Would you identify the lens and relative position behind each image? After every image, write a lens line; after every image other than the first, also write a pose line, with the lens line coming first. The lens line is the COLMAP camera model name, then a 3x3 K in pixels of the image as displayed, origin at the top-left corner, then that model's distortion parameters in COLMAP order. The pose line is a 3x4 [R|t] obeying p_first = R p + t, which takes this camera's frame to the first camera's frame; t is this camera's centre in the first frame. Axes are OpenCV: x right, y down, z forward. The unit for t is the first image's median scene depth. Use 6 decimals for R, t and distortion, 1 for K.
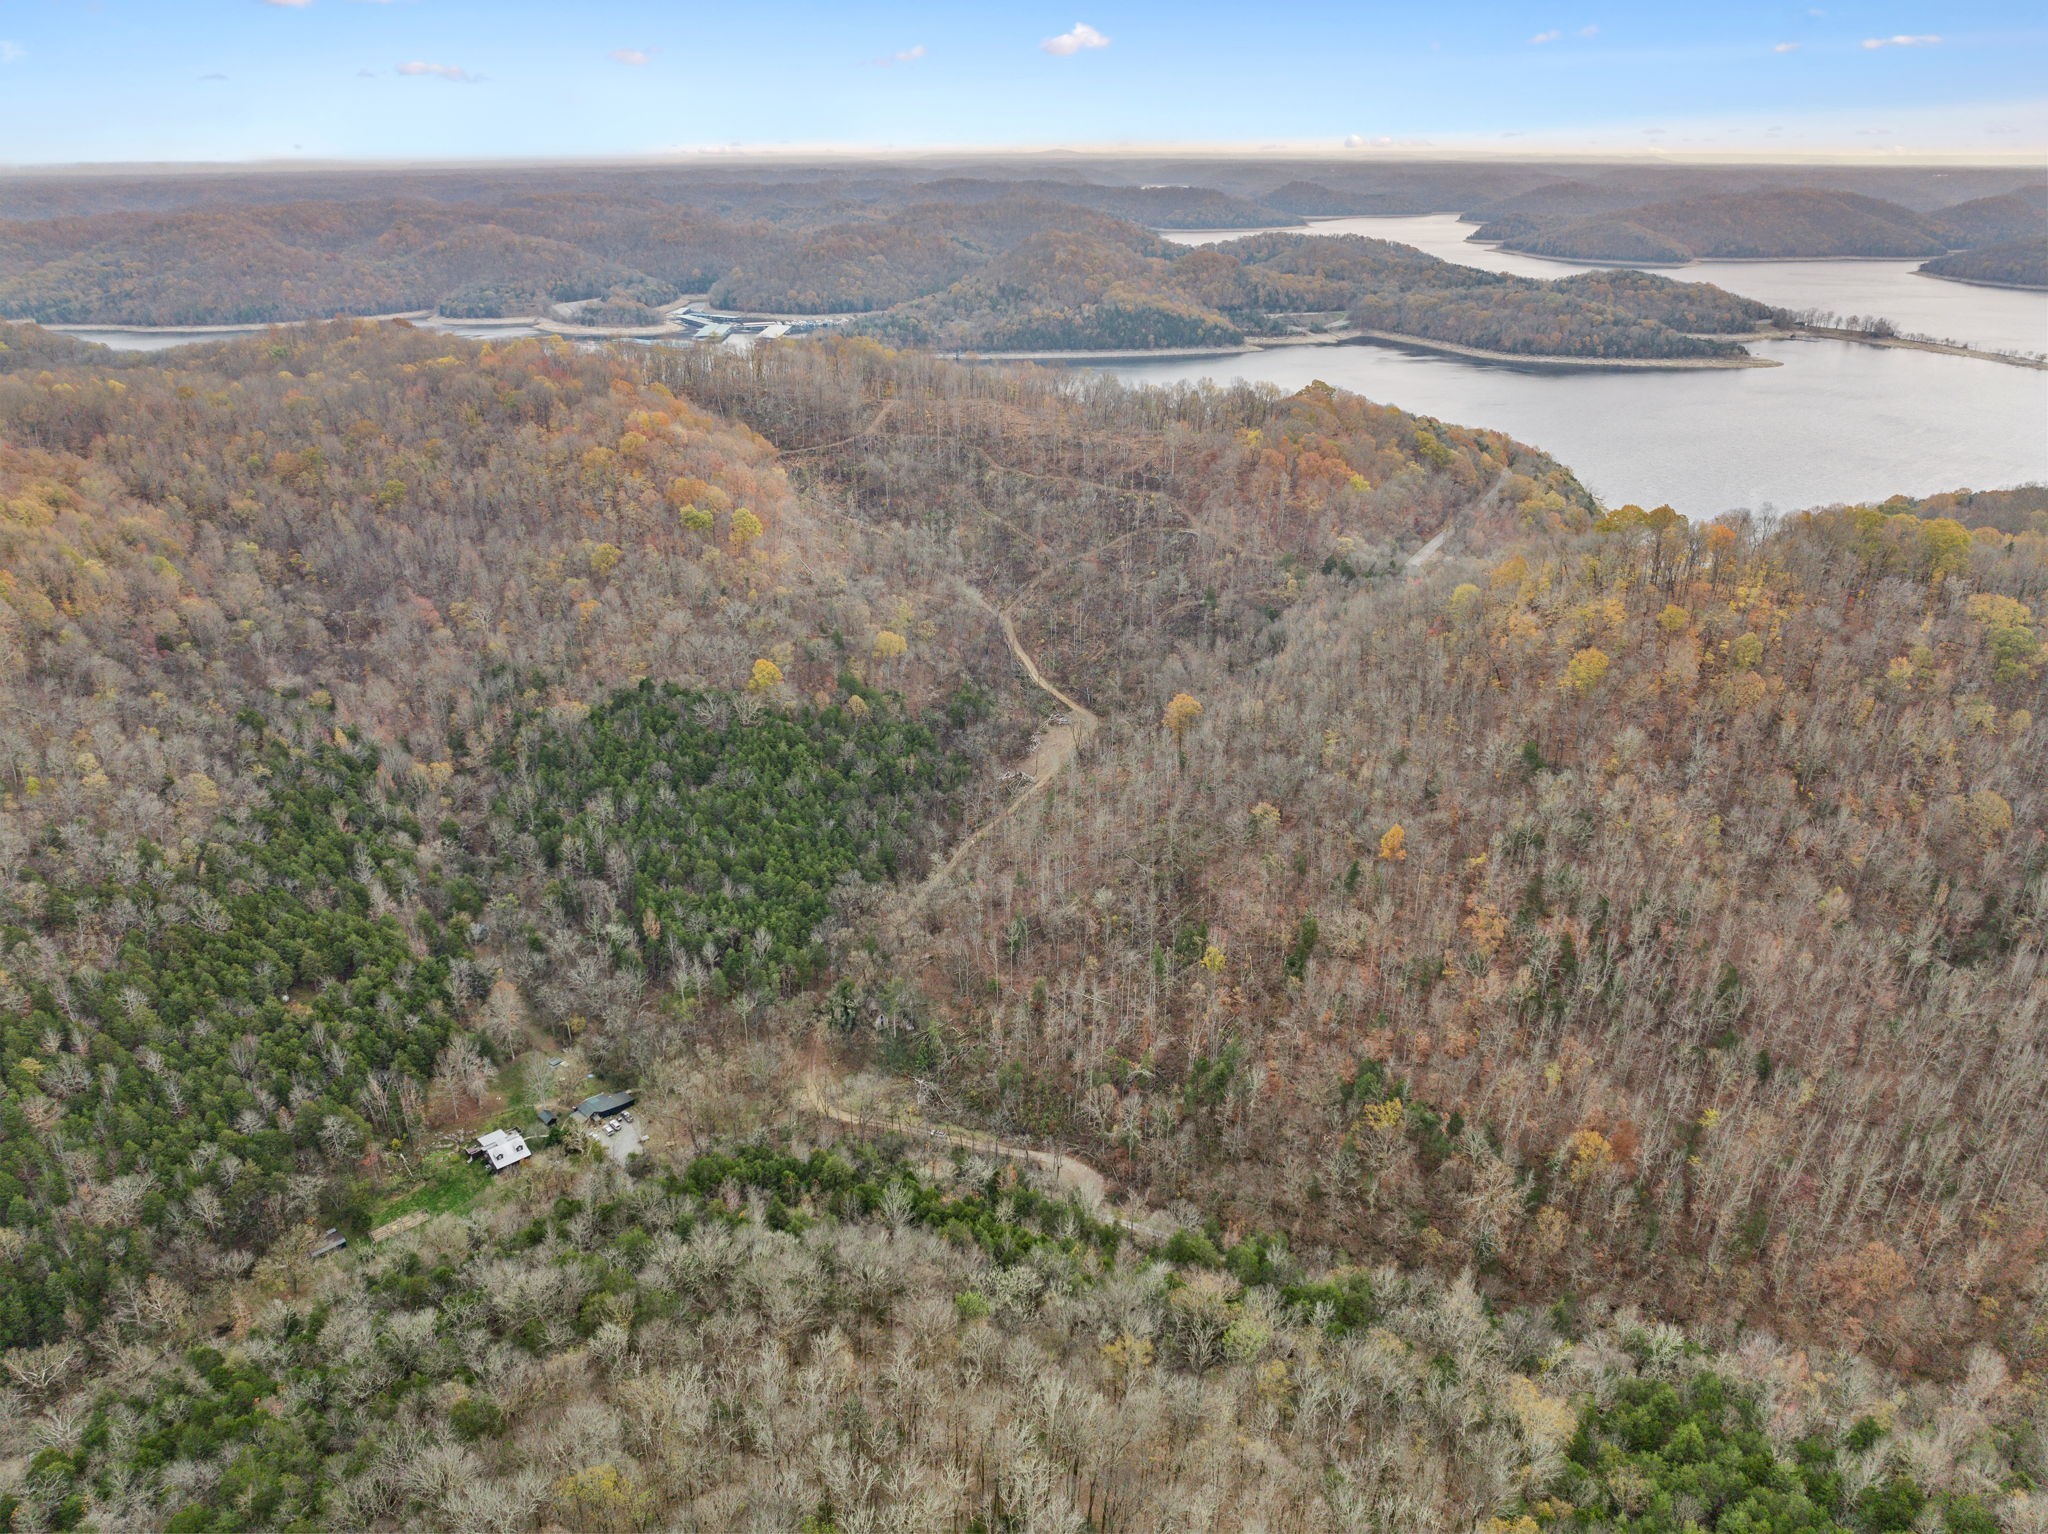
lens RADIAL K [[1440.1, 0, 1022.5], [0, 1440.1, 777.4], [0, 0, 1]] dist [-0.045589, 0.011910]
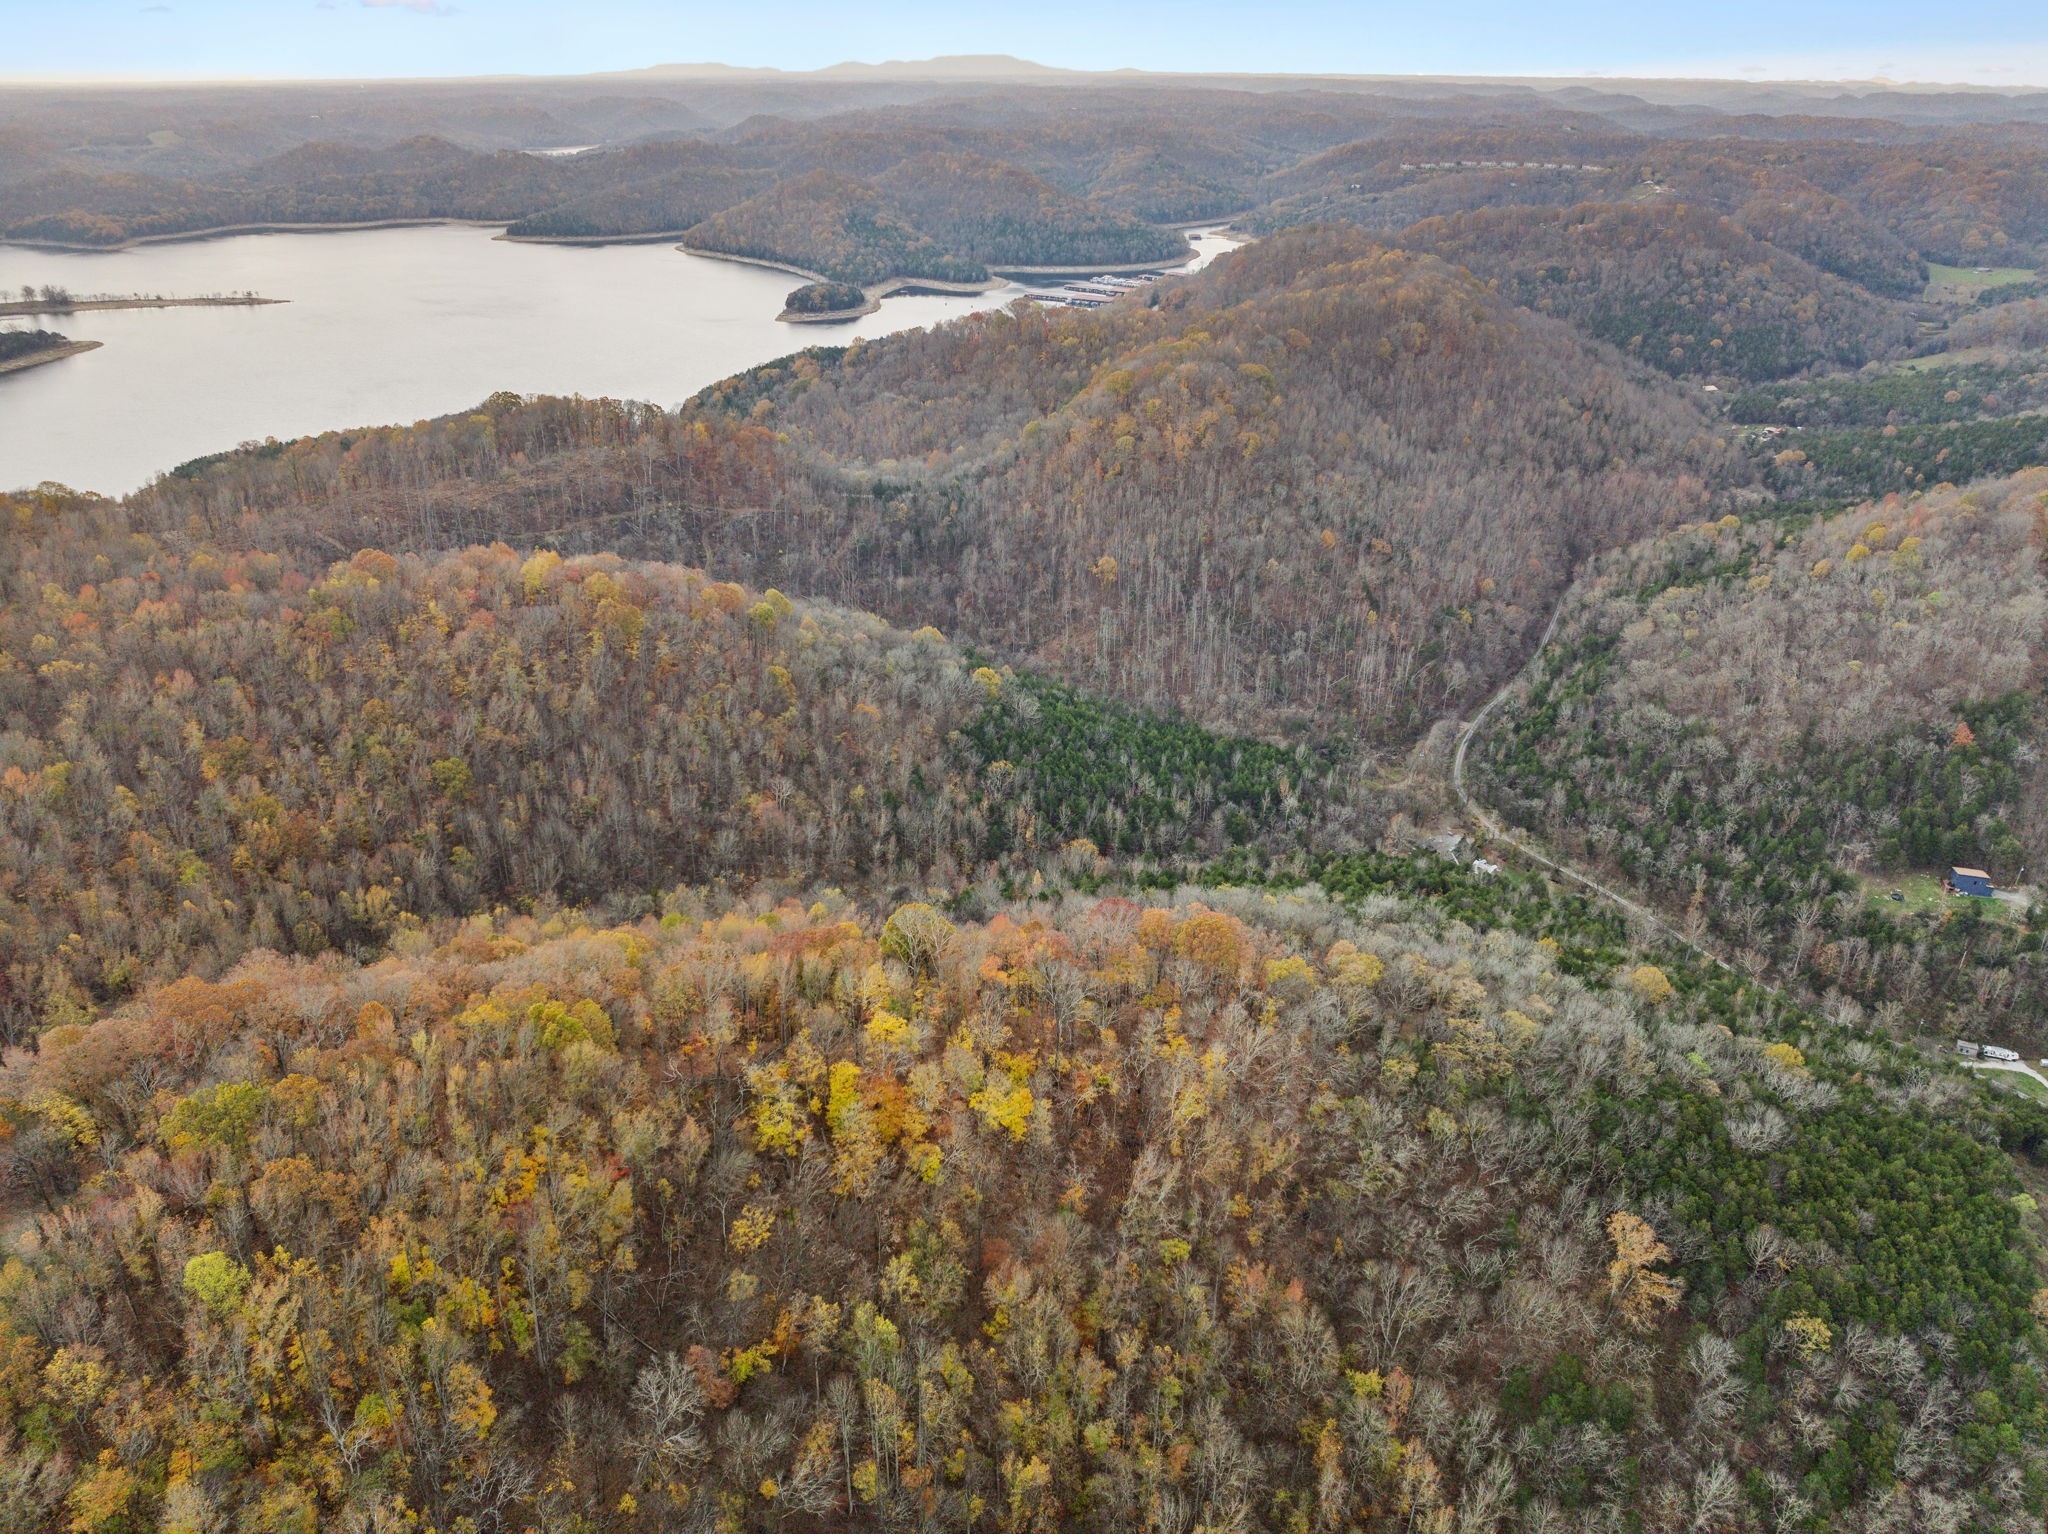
lens RADIAL K [[1463.3, 0, 1021.7], [0, 1463.3, 765.2], [0, 0, 1]] dist [-0.061052, 0.032728]
pose [[0.111104, -0.430566, 0.895695, -0.897829], [0.397640, 0.845246, 0.356990, -0.301251], [-0.910790, 0.316501, 0.265121, 0.505817]]
